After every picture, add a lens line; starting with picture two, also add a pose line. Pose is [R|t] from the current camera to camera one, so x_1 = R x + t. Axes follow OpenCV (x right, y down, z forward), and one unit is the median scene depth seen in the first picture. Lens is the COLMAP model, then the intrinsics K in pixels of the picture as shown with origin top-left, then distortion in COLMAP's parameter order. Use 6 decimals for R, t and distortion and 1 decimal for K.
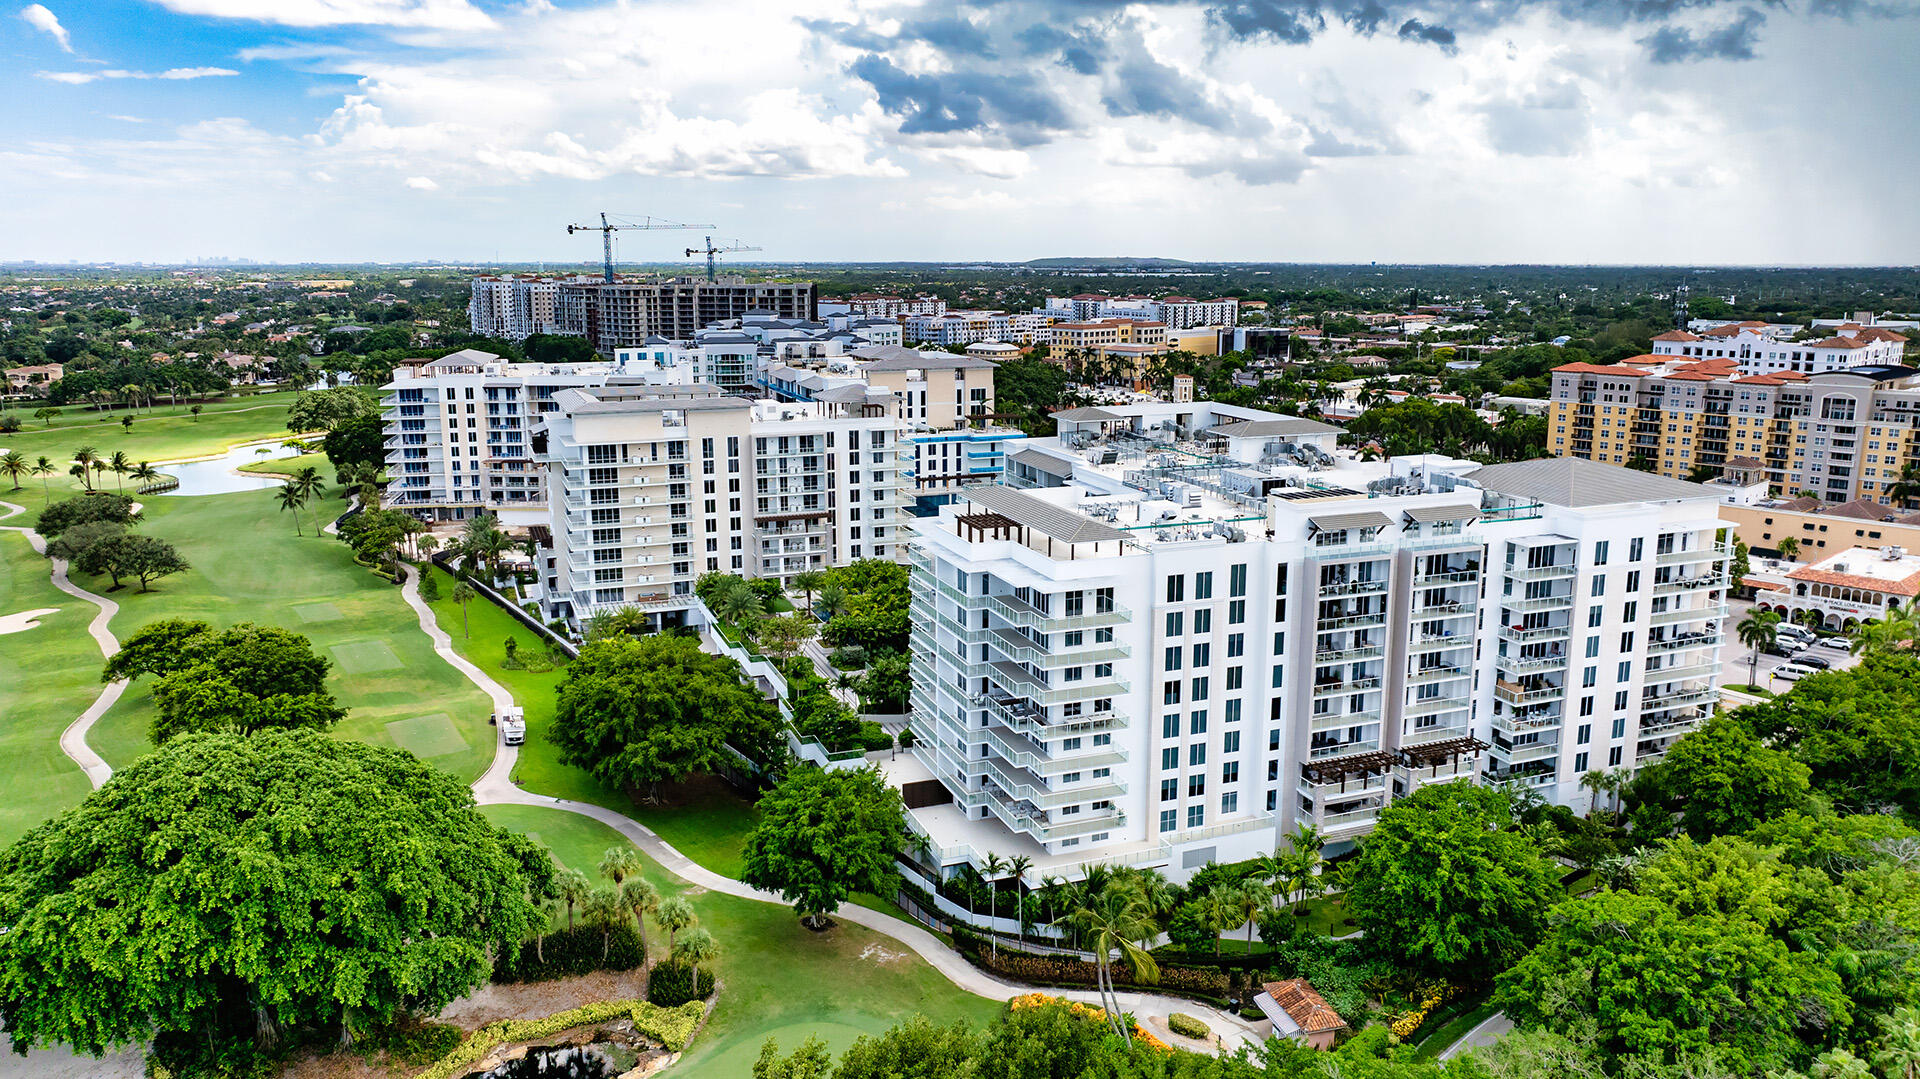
lens RADIAL K [[1355.5, 0, 969.0], [0, 1355.5, 538.3], [0, 0, 1]] dist [-0.044565, 0.064707]
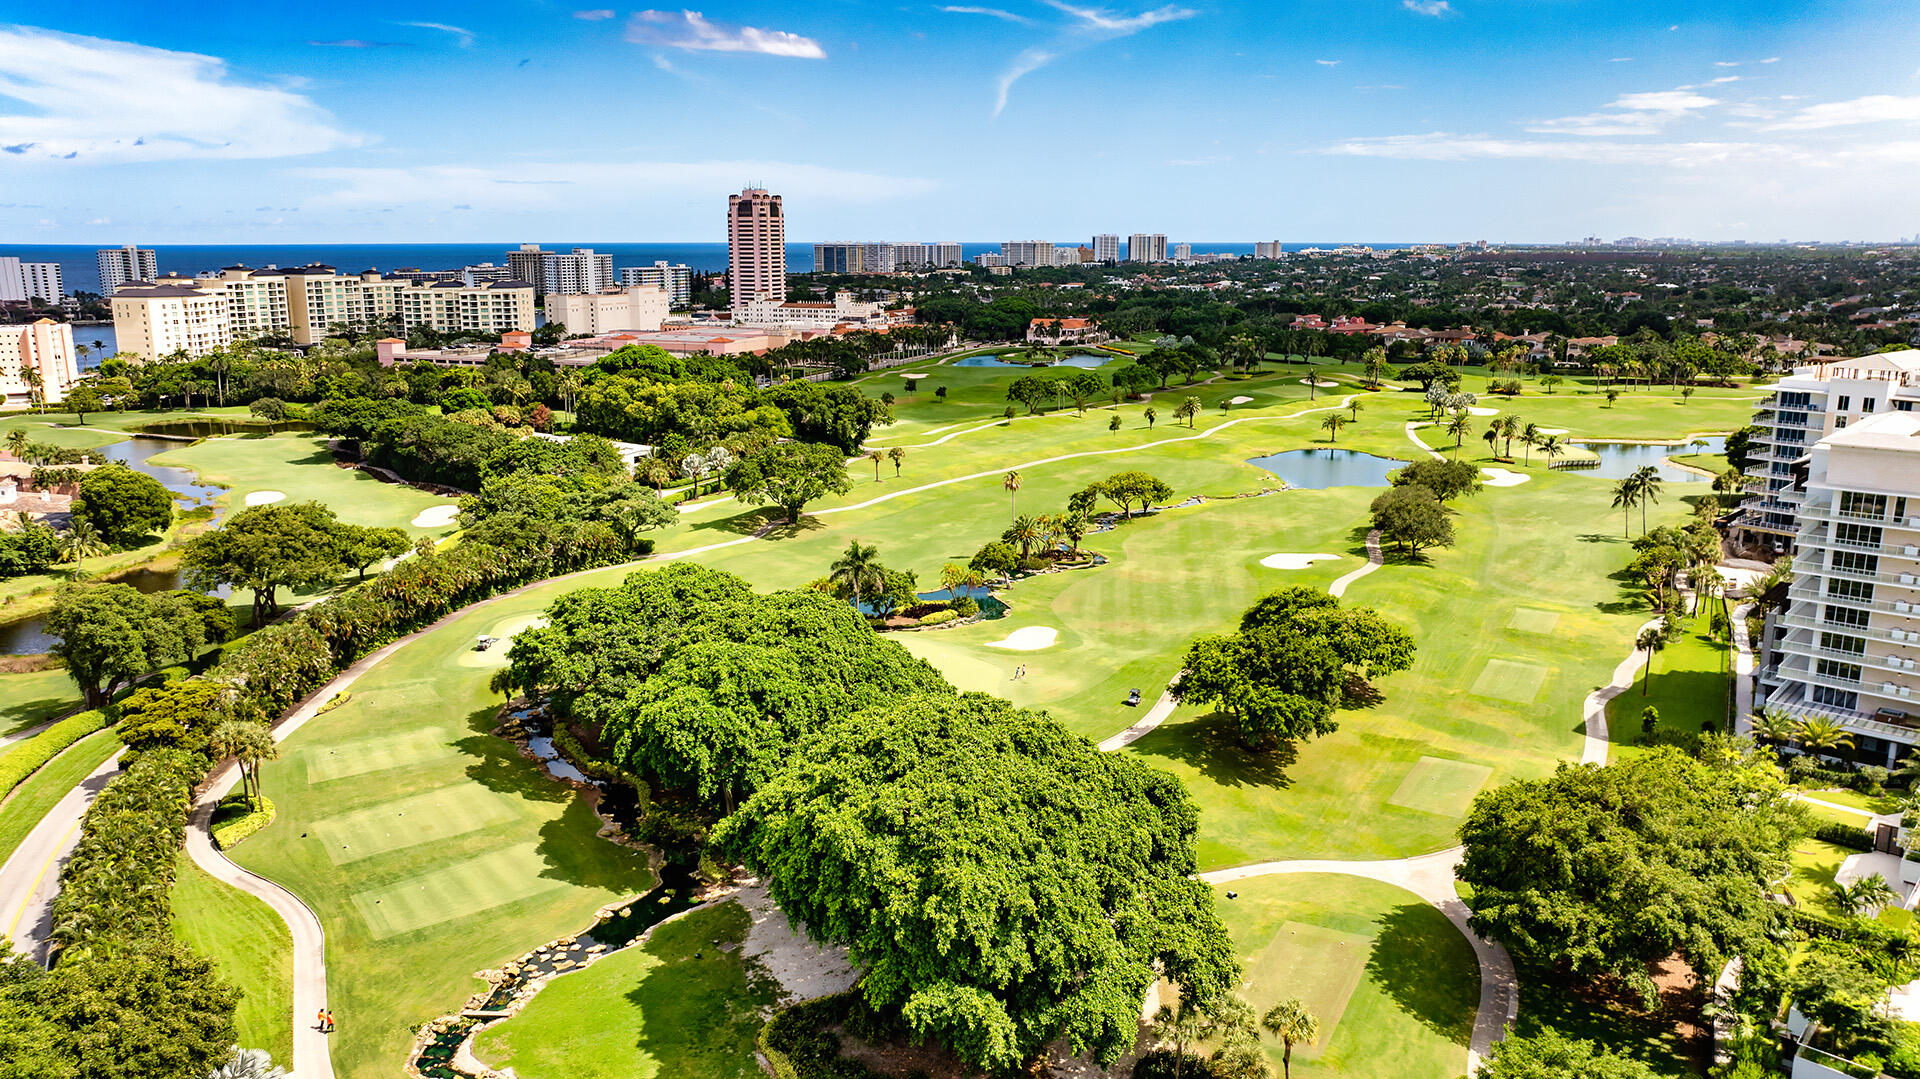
lens RADIAL K [[1355.5, 0, 969.0], [0, 1355.5, 538.3], [0, 0, 1]] dist [-0.044565, 0.064707]
pose [[0.439561, 0.194524, -0.876896, 0.150696], [-0.180728, 0.975455, 0.125794, -0.049014], [0.879843, 0.103186, 0.463928, 0.242148]]
